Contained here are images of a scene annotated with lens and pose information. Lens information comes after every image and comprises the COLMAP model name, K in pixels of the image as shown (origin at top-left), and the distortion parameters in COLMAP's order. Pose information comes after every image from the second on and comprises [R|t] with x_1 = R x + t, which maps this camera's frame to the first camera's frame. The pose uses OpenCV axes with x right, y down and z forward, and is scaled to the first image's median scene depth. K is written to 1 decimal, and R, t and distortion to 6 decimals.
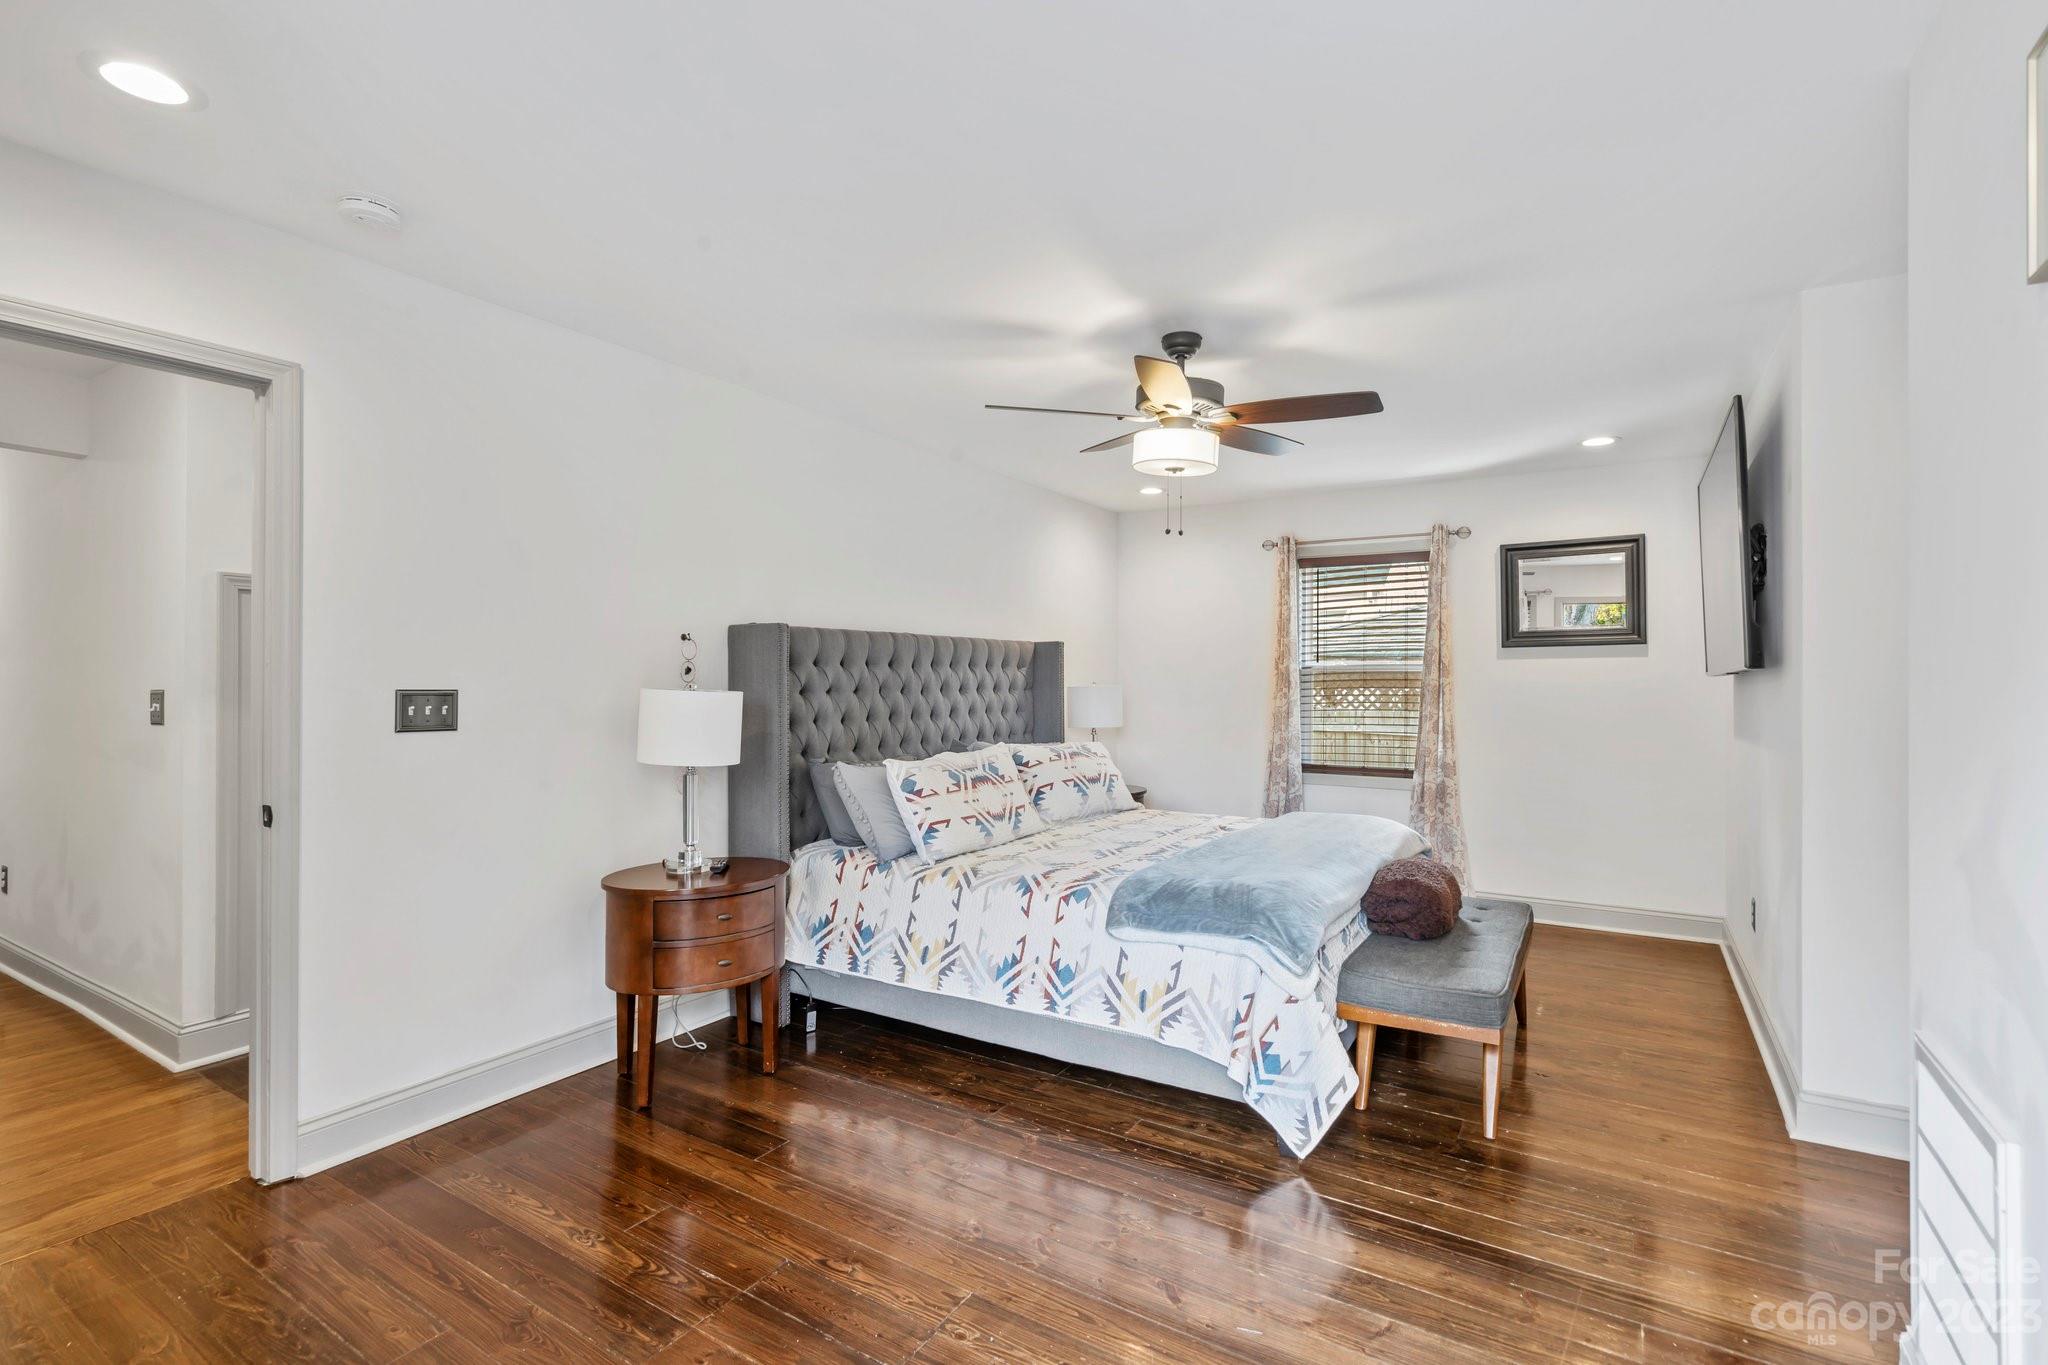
lens RADIAL K [[938.1, 0, 1027.8], [0, 938.1, 664.7], [0, 0, 1]] dist [0.000306, 0.000072]
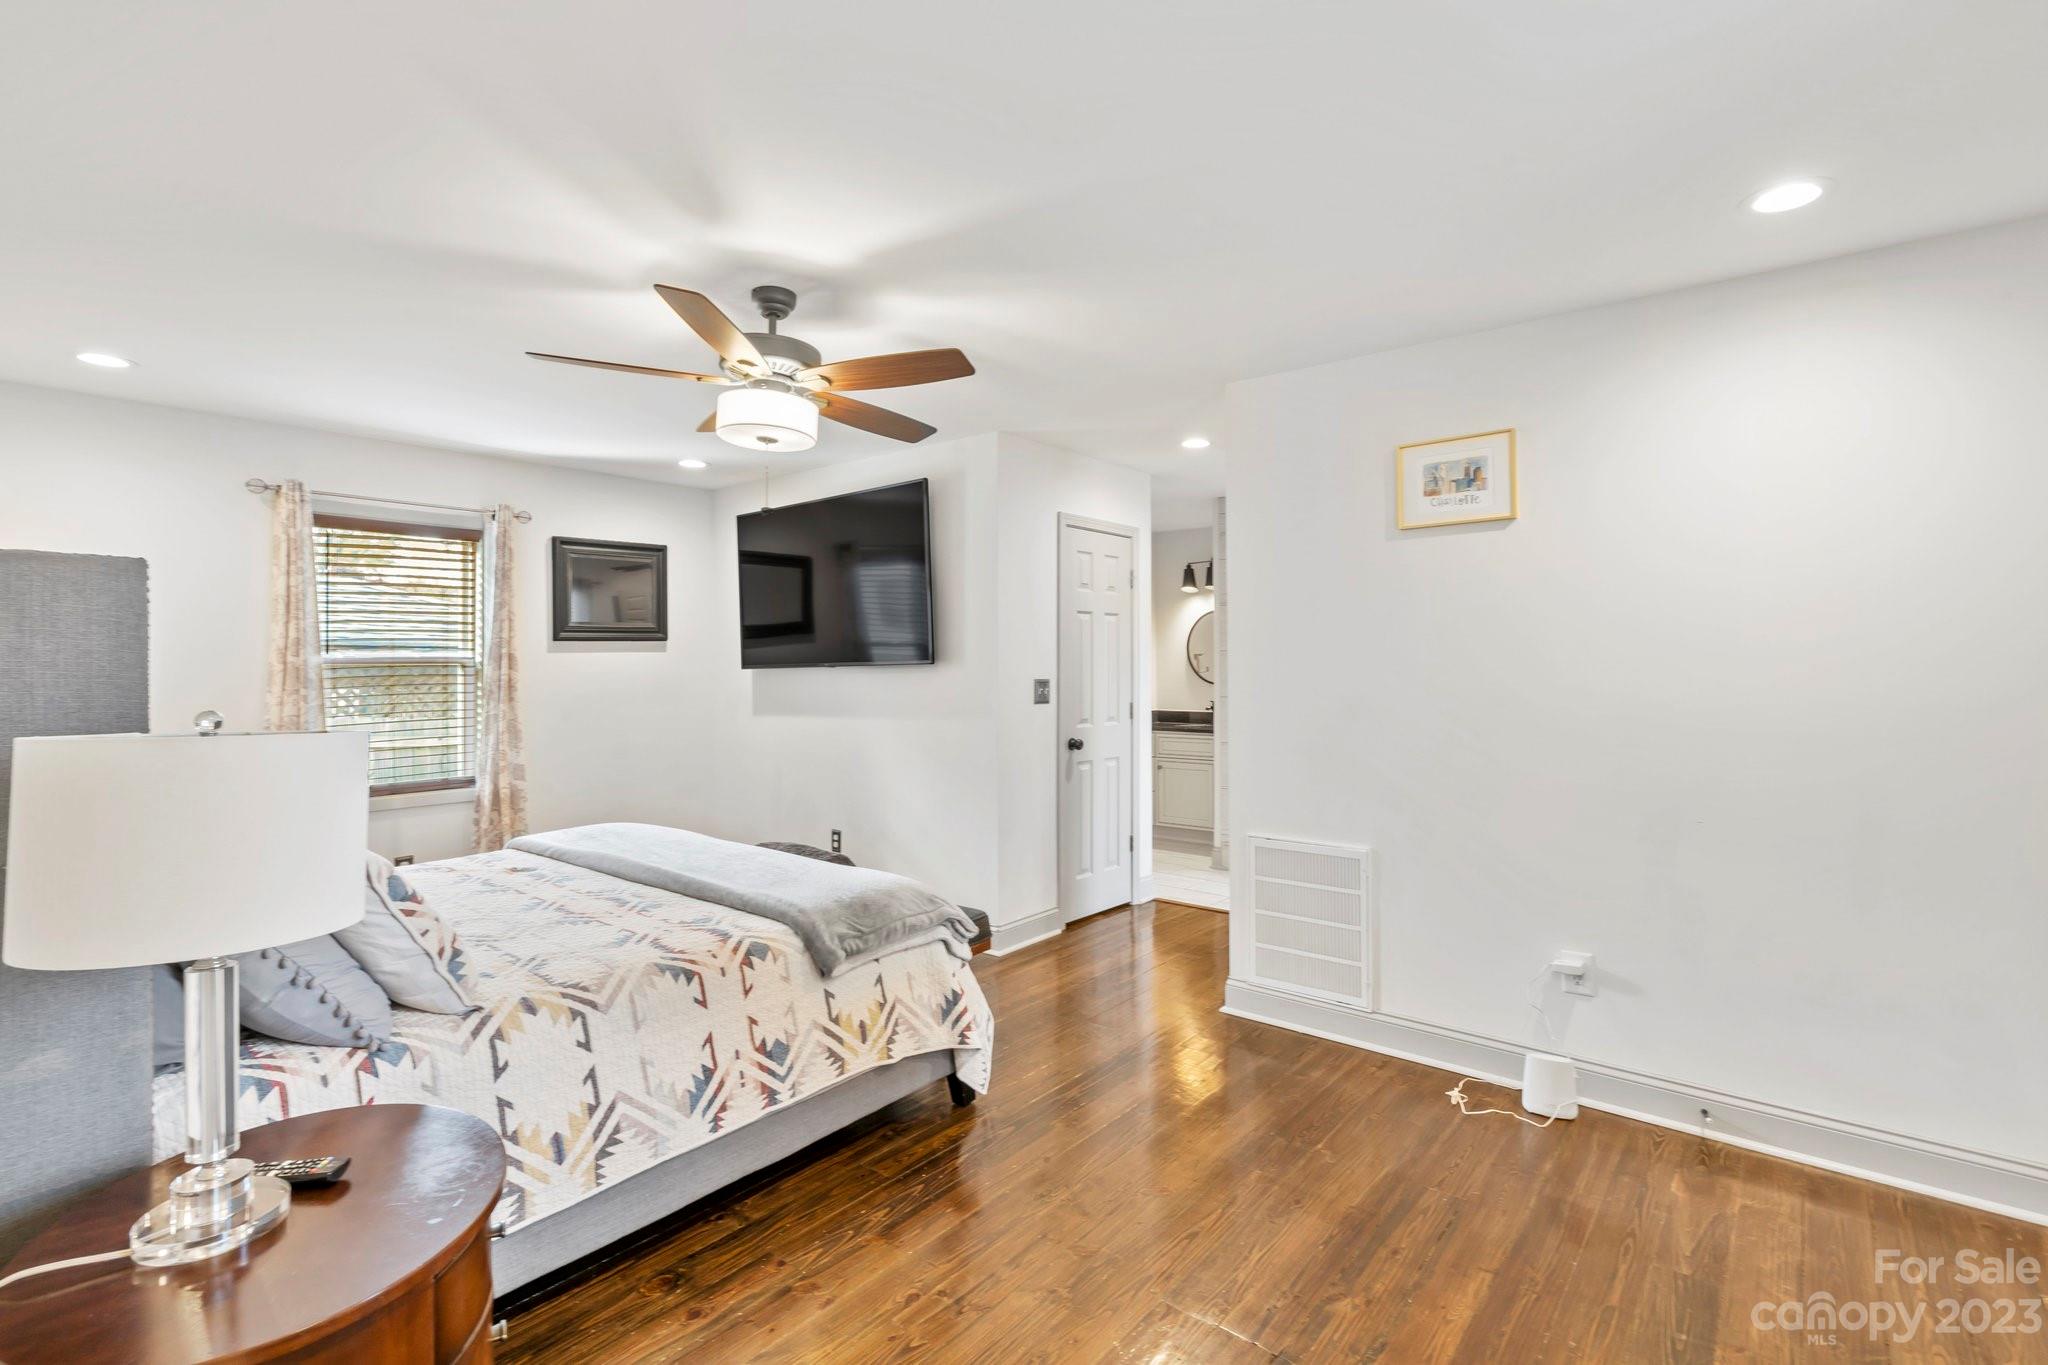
lens RADIAL K [[948.5, 0, 1018.9], [0, 948.5, 653.0], [0, 0, 1]] dist [0.000151, 0.000392]
pose [[0.139442, 0.007830, 0.990199, -0.691911], [-0.007938, 0.999945, -0.006789, -0.004717], [-0.990198, -0.006914, 0.139496, 0.648463]]
